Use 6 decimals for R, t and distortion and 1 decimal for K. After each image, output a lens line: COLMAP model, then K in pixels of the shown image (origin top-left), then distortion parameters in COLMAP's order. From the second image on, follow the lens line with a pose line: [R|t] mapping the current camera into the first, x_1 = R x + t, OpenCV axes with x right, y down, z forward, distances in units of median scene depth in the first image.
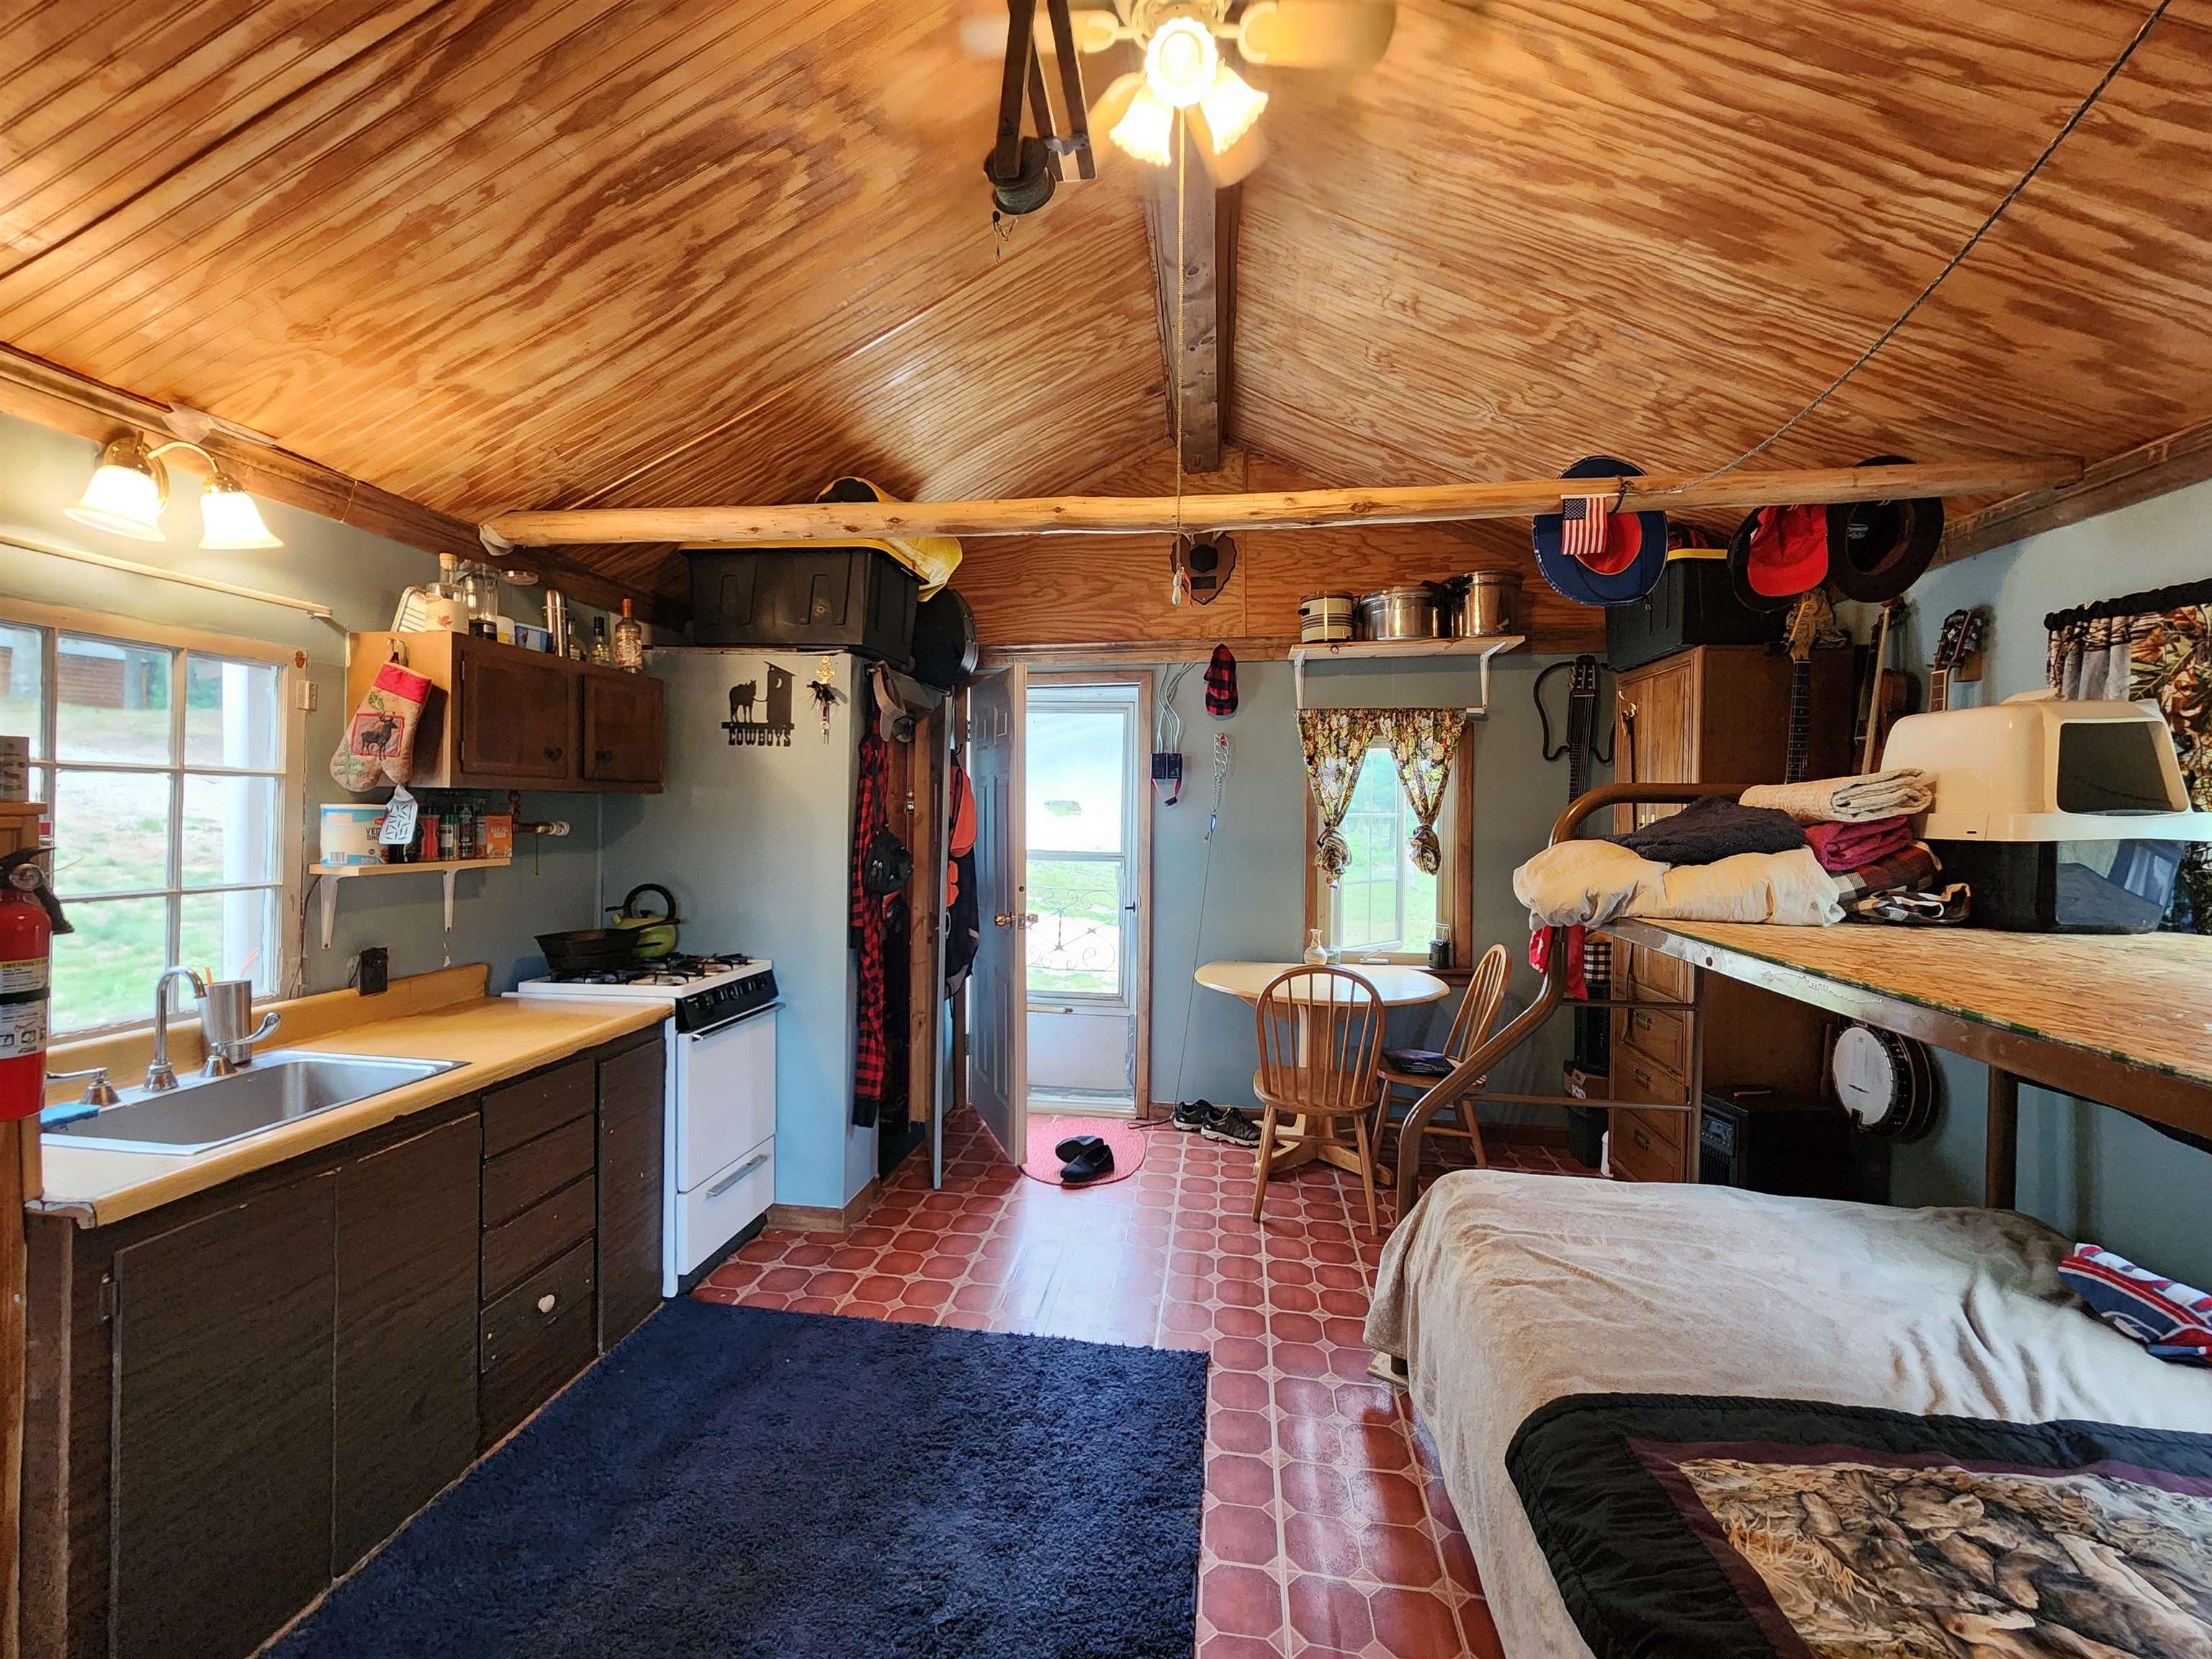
lens RADIAL K [[912.3, 0, 1100.5], [0, 912.3, 822.2], [0, 0, 1]] dist [-0.000733, 0.000752]
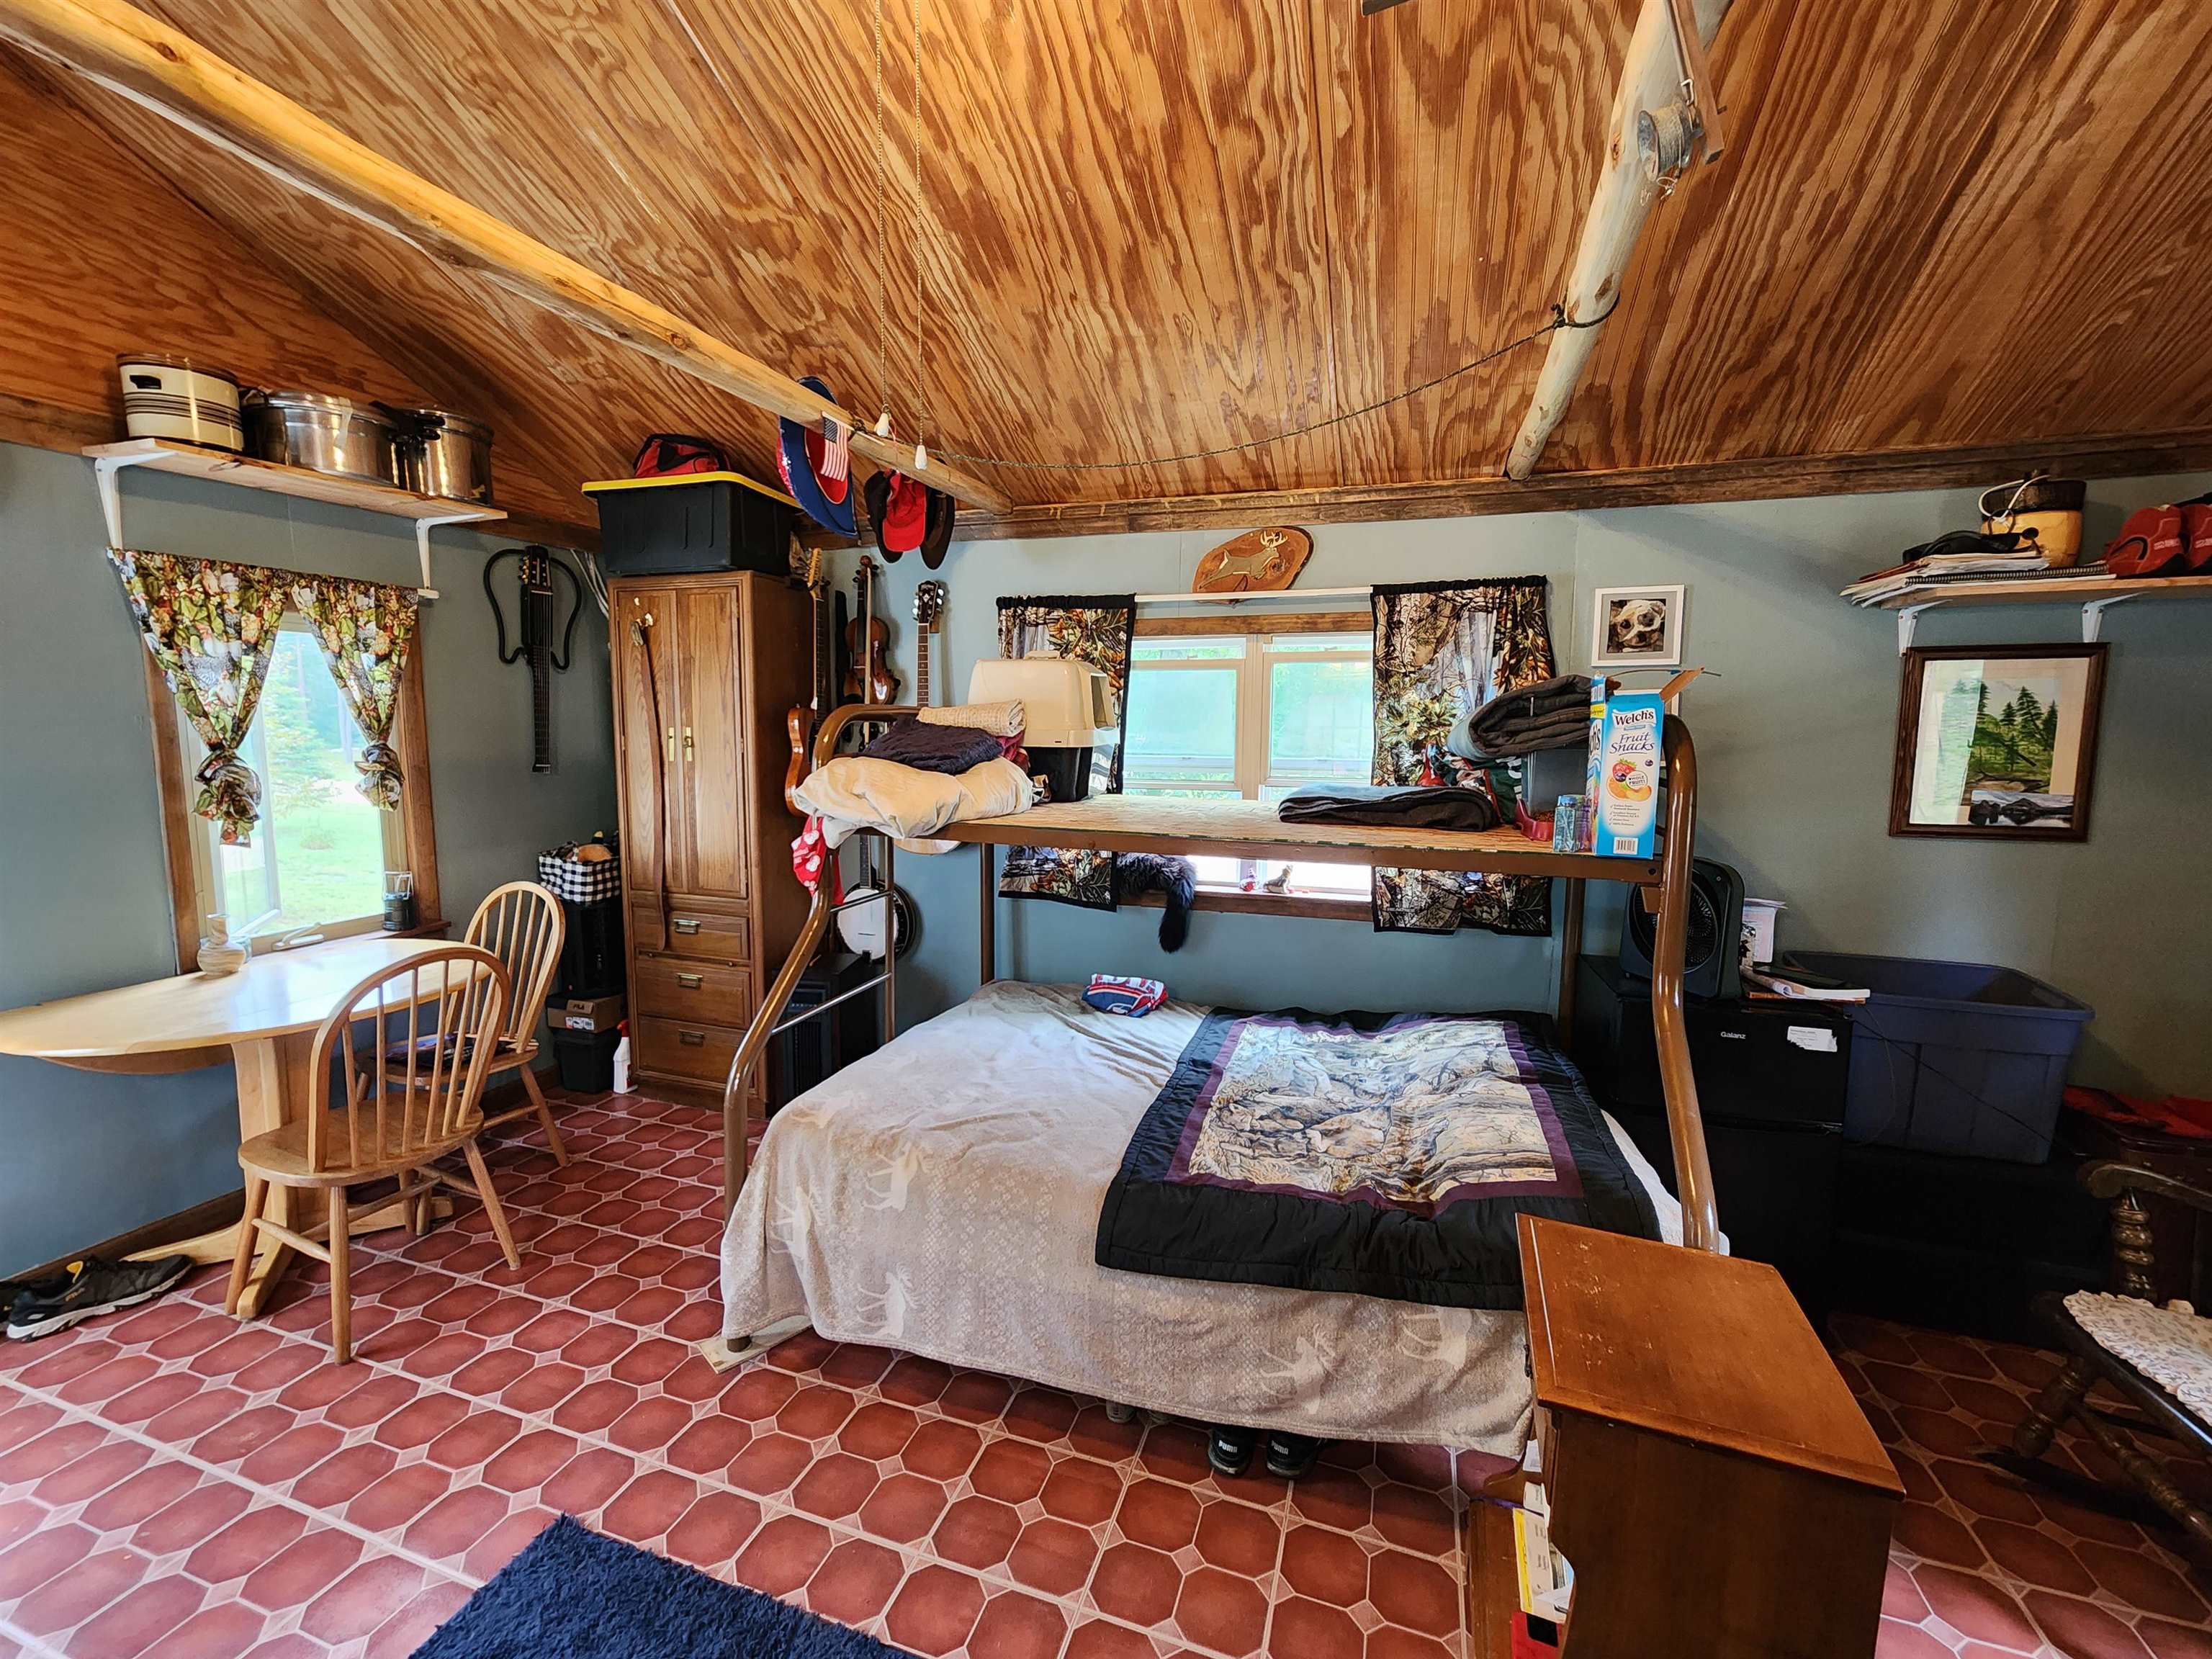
lens RADIAL K [[912.3, 0, 1100.5], [0, 912.3, 822.2], [0, 0, 1]] dist [-0.000733, 0.000752]
pose [[0.186177, -0.116877, 0.975540, -0.394765], [0.006902, 0.993030, 0.117655, -0.024328], [-0.982492, -0.015171, 0.185686, 0.436206]]
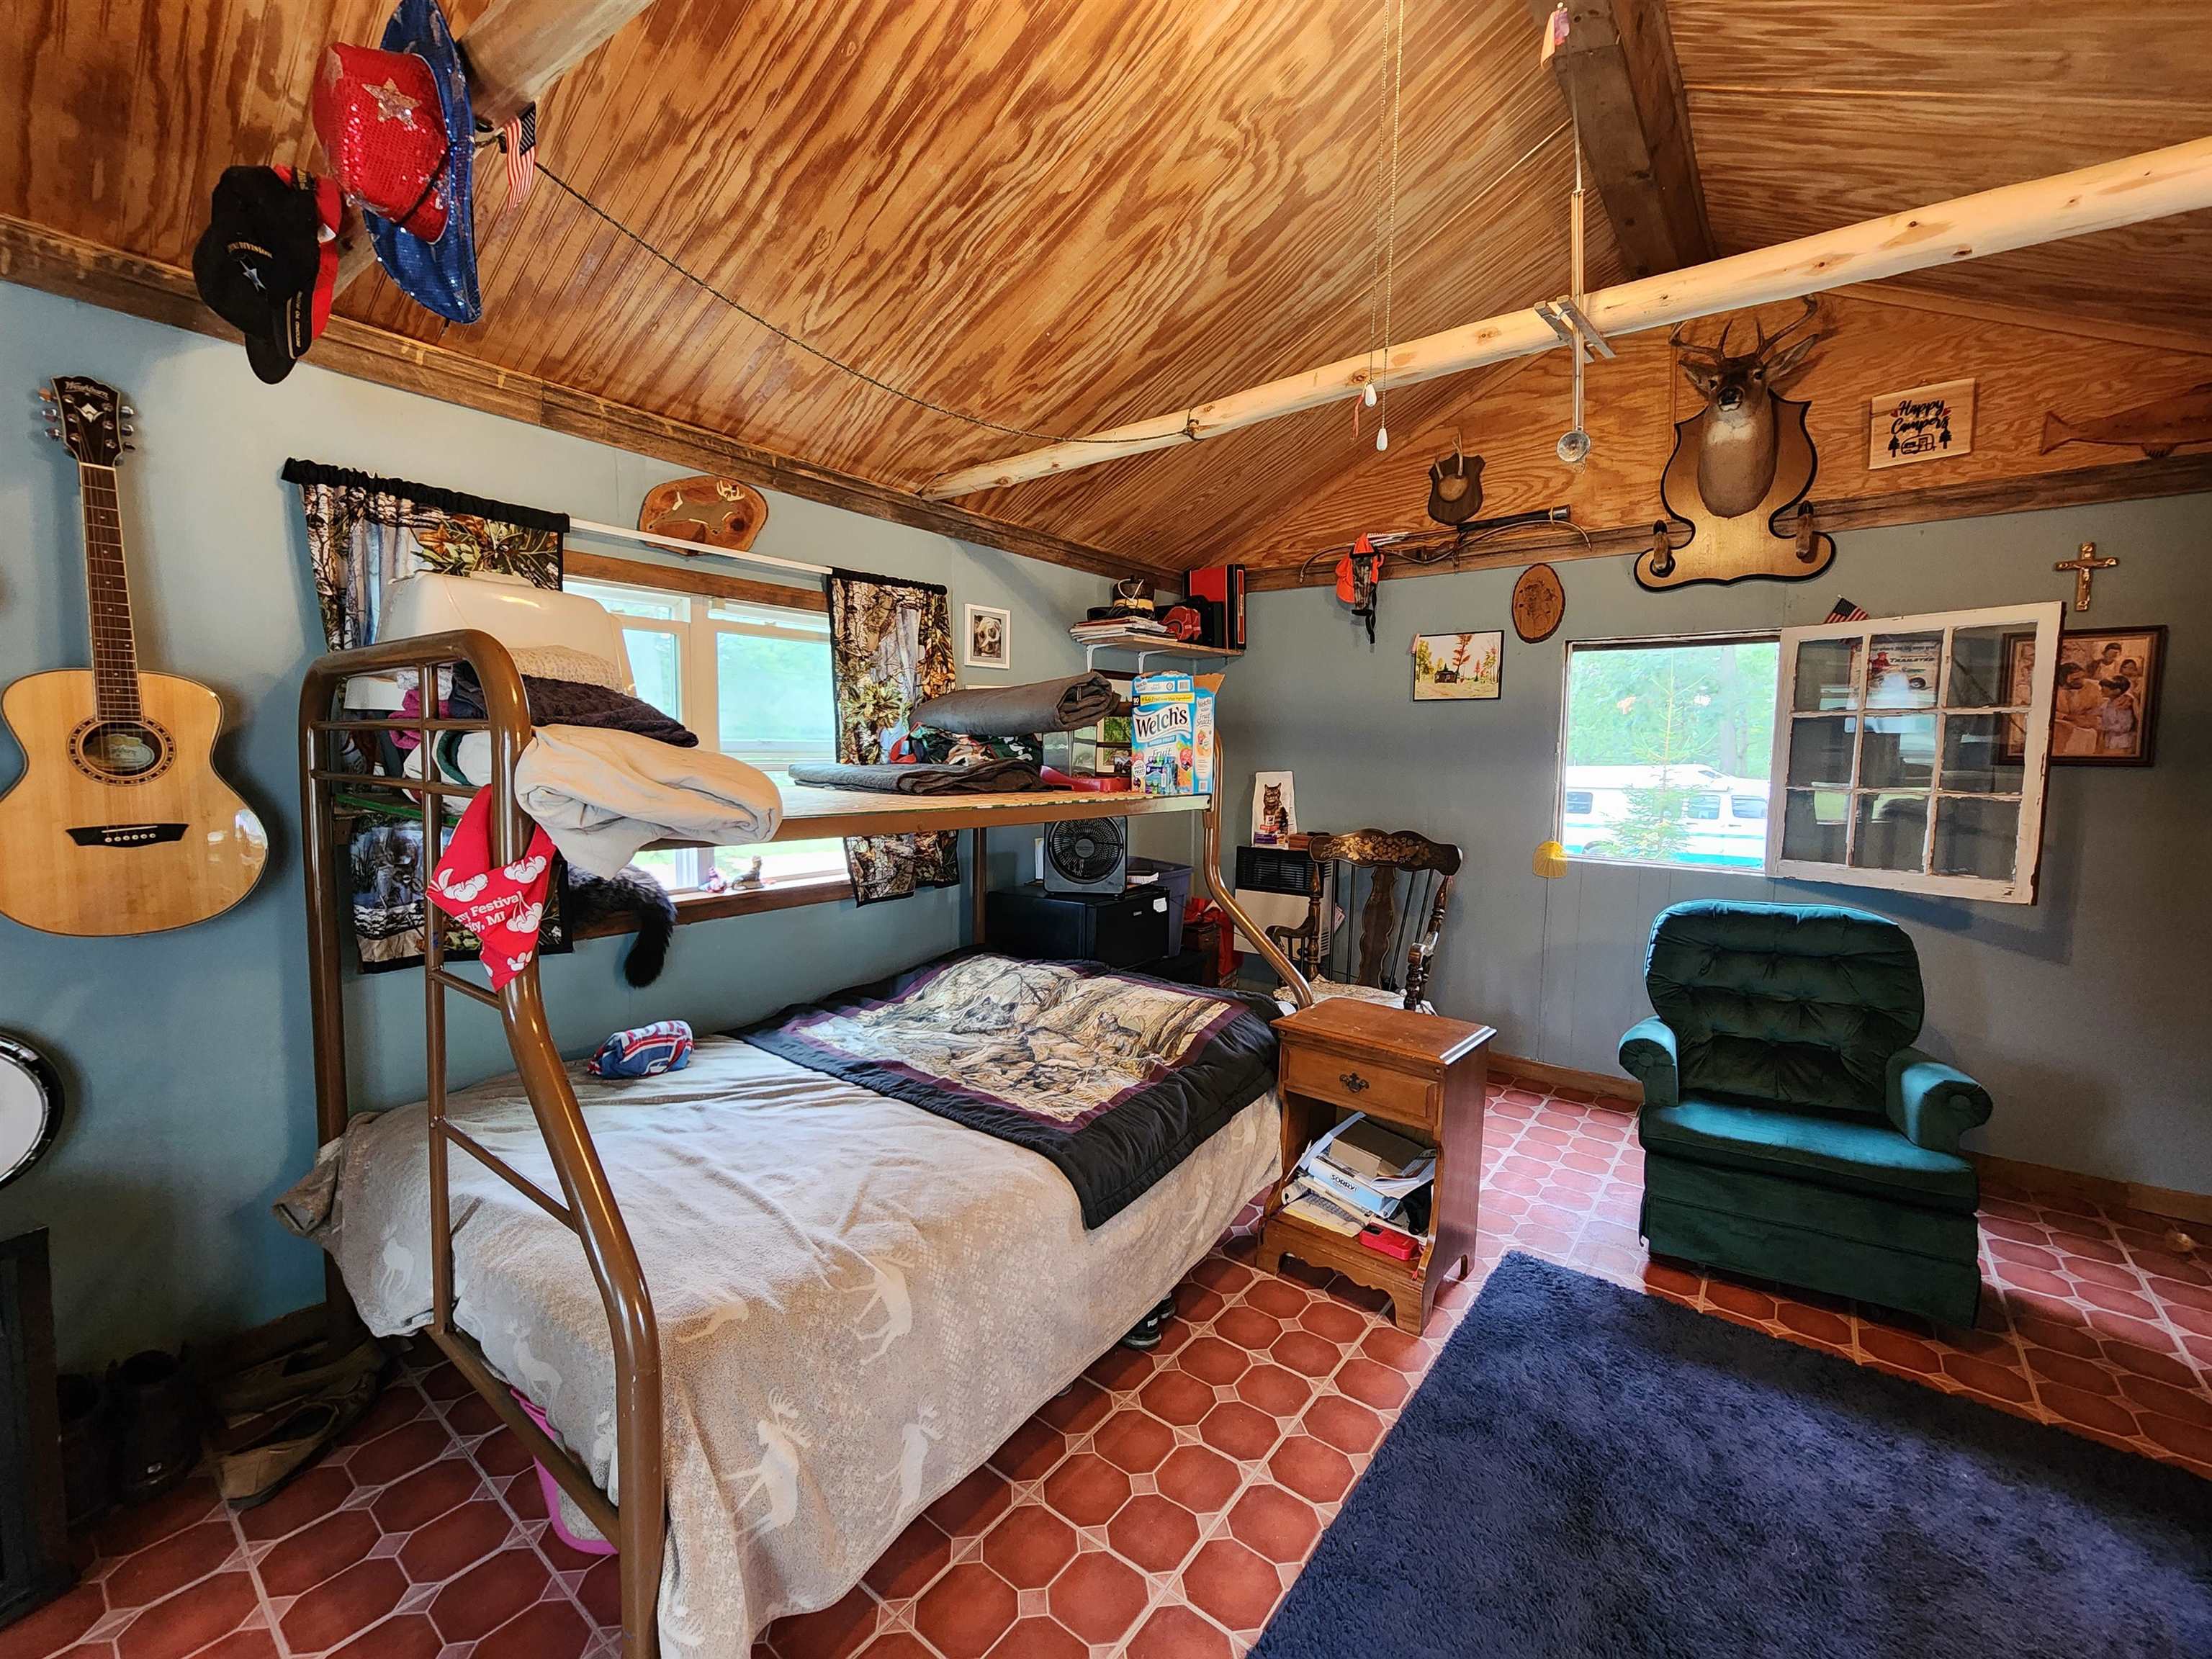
lens RADIAL K [[909.0, 0, 1094.3], [0, 909.0, 823.1], [0, 0, 1]] dist [-0.000085, -0.000087]
pose [[-0.863839, -0.071801, 0.498625, -0.077334], [-0.022441, 0.994293, 0.104299, 0.011452], [-0.503268, 0.078908, -0.860520, 1.142518]]
